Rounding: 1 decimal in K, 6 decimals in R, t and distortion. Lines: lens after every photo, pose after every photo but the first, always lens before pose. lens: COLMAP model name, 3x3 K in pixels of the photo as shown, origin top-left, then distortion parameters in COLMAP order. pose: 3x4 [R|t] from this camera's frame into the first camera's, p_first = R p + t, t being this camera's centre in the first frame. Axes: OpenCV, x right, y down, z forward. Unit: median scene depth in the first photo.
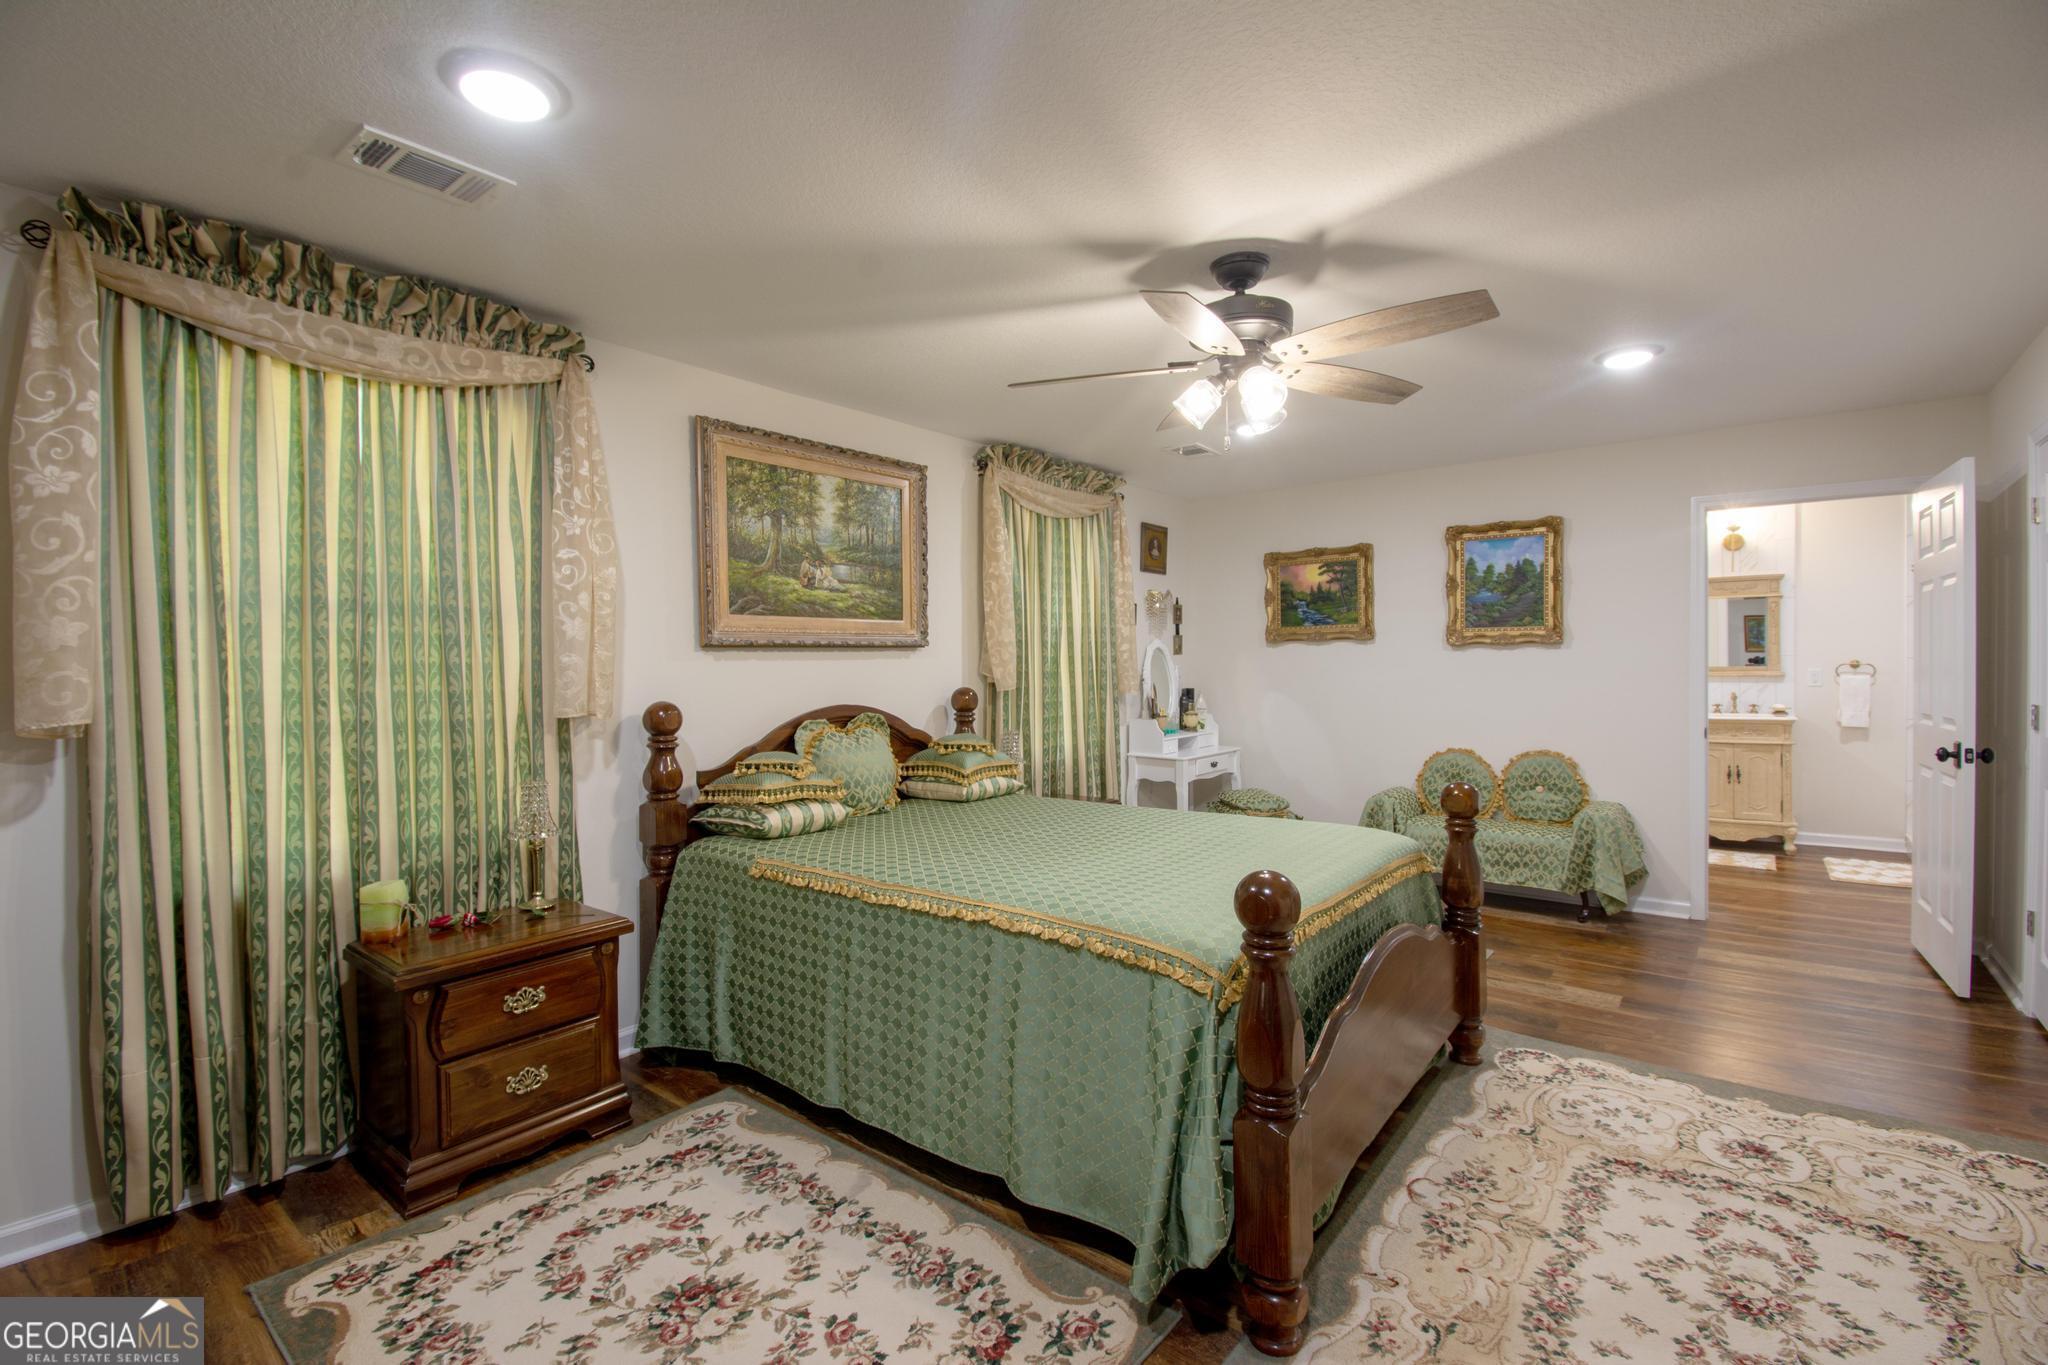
lens RADIAL K [[896.0, 0, 1023.6], [0, 896.0, 674.4], [0, 0, 1]] dist [0.023011, -0.029458]
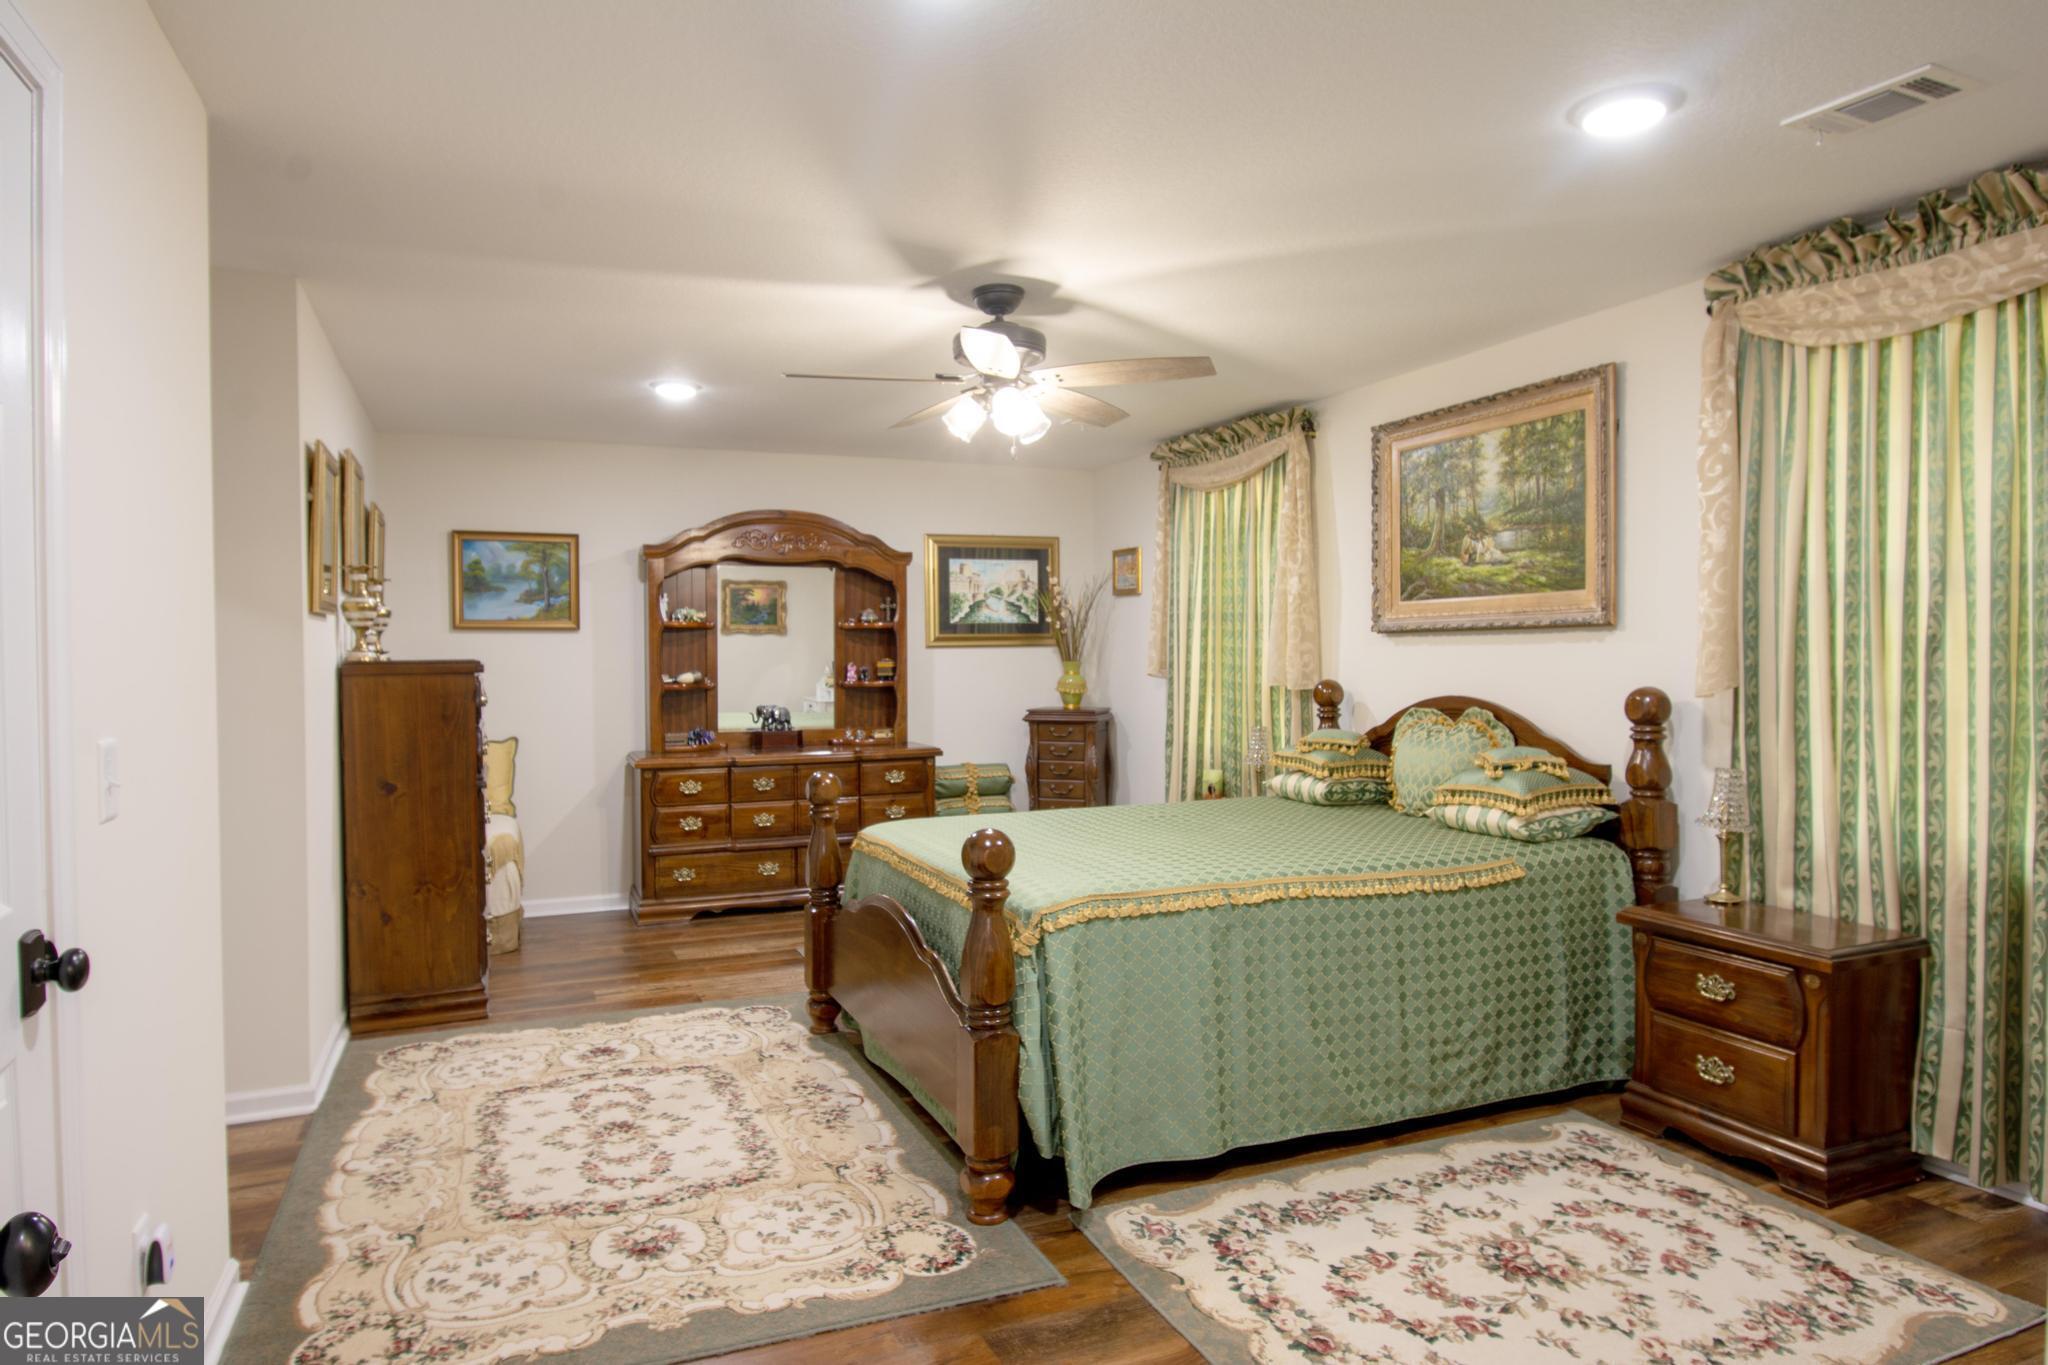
lens RADIAL K [[1217.6, 0, 1028.0], [0, 1217.6, 676.4], [0, 0, 1]] dist [-0.003470, -0.003742]
pose [[-0.466211, 0.031895, -0.884098, 1.154036], [0.001559, 0.999378, 0.035233, -0.030513], [0.884672, 0.015048, -0.465971, 1.290401]]
